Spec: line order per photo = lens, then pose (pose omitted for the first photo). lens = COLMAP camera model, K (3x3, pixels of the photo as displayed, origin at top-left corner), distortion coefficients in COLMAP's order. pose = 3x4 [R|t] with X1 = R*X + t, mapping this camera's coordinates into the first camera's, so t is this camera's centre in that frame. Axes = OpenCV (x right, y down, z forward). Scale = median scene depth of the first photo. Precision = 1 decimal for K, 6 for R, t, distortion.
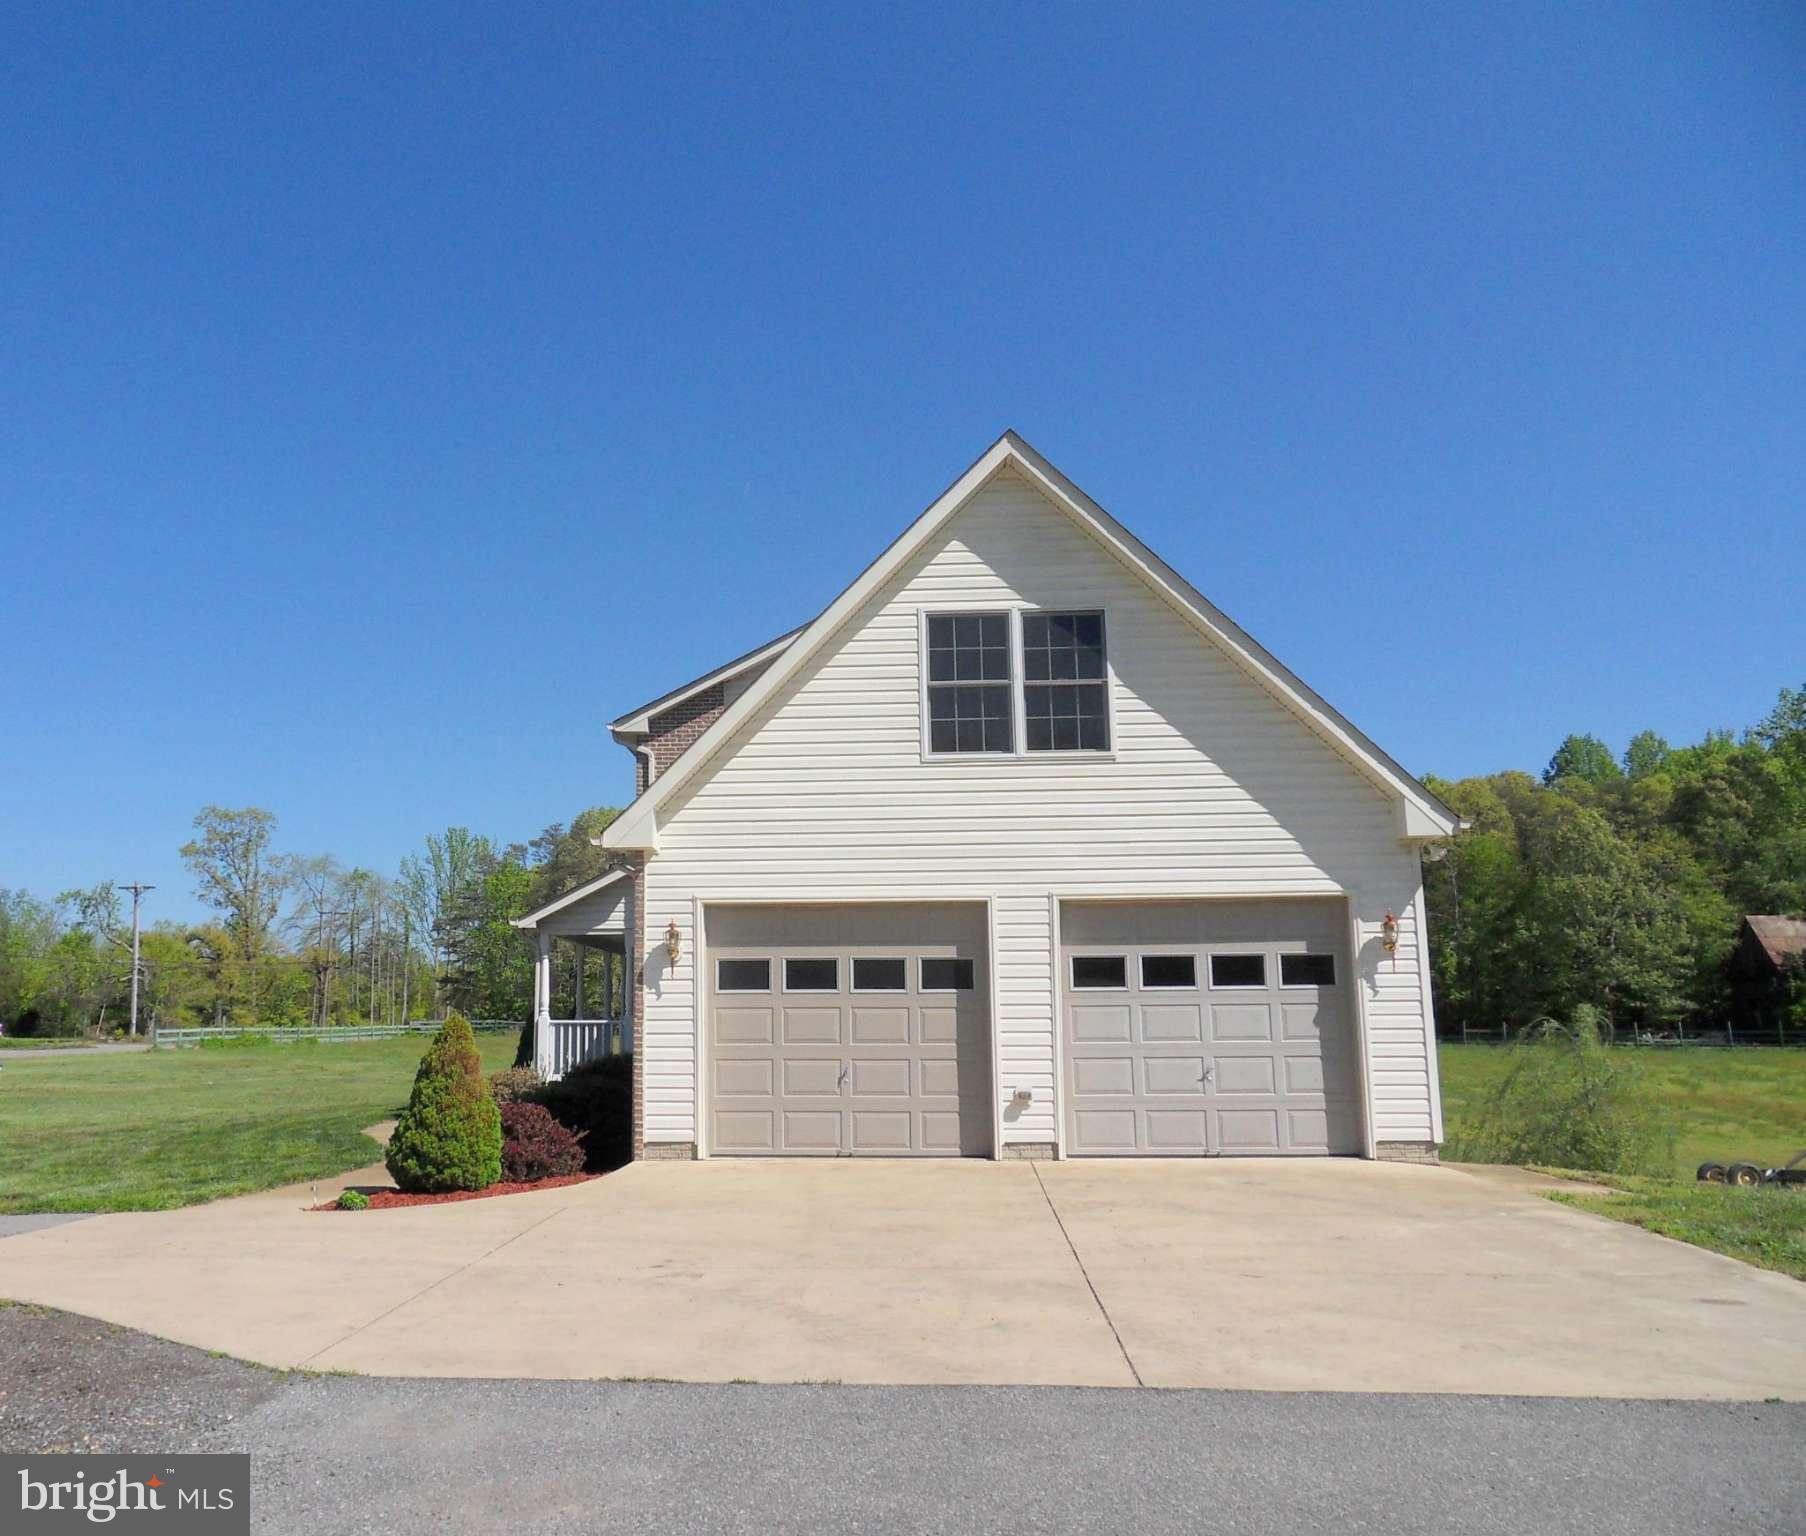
lens RADIAL K [[1508.6, 0, 814.4], [0, 1508.6, 748.4], [0, 0, 1]] dist [0.004157, -0.001901]
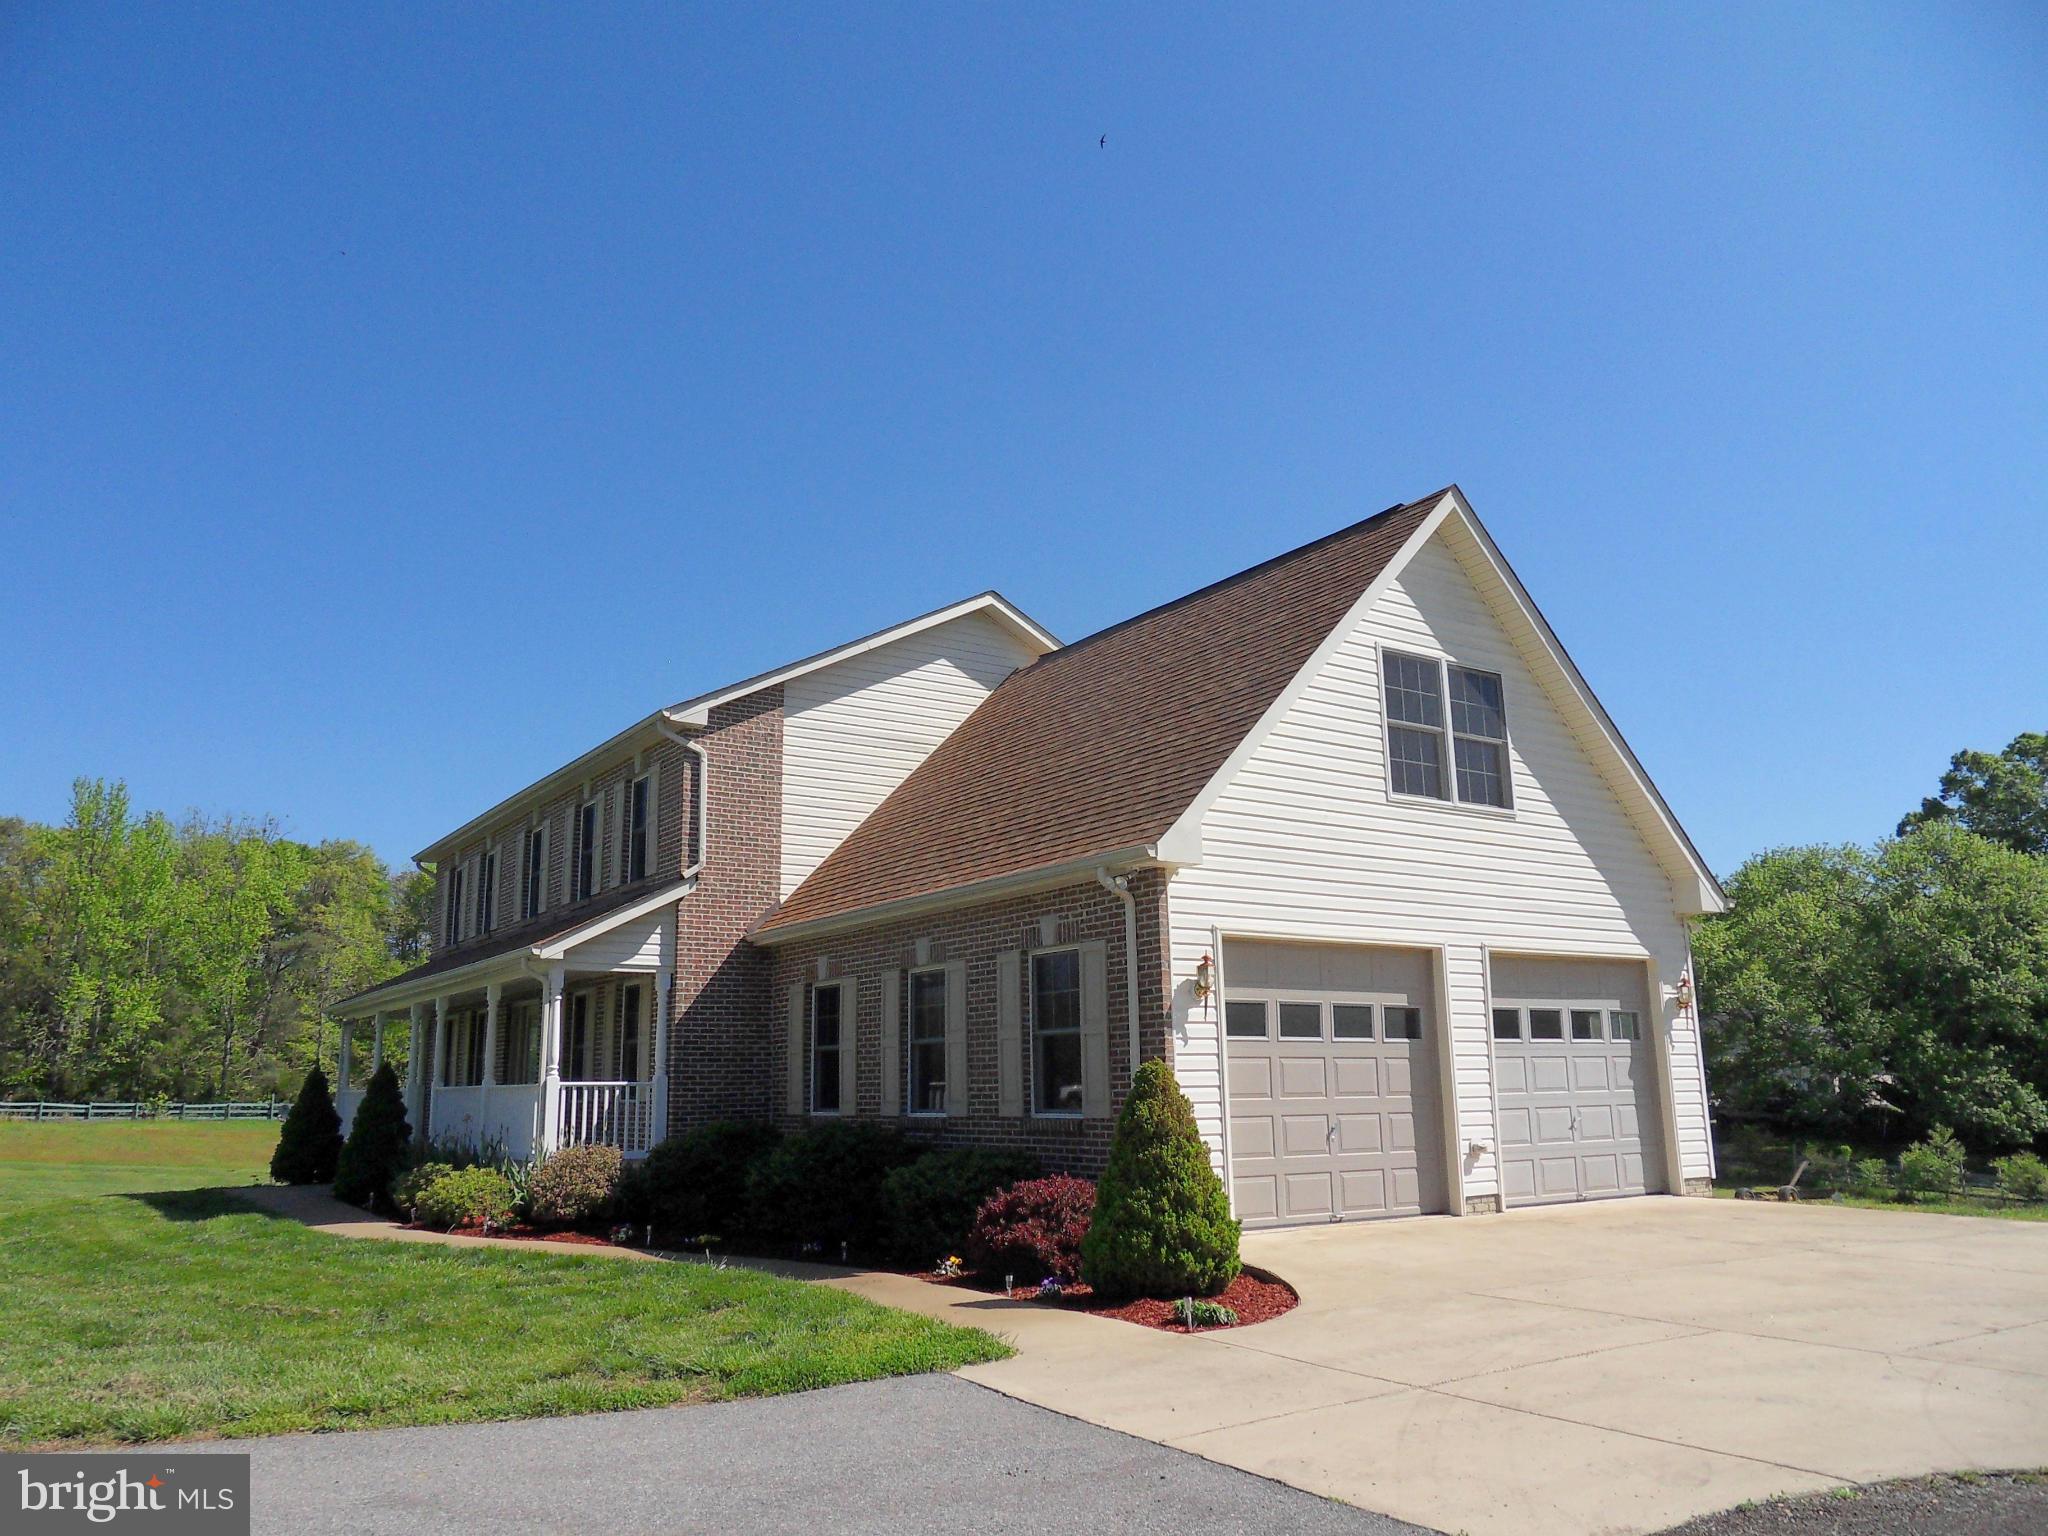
lens RADIAL K [[1511.8, 0, 1009.8], [0, 1511.8, 757.1], [0, 0, 1]] dist [-0.001901, -0.003427]
pose [[0.795162, 0.126327, 0.593093, -0.686738], [-0.099506, 0.991984, -0.077883, 0.079504], [-0.598178, 0.002913, 0.801358, 0.368736]]
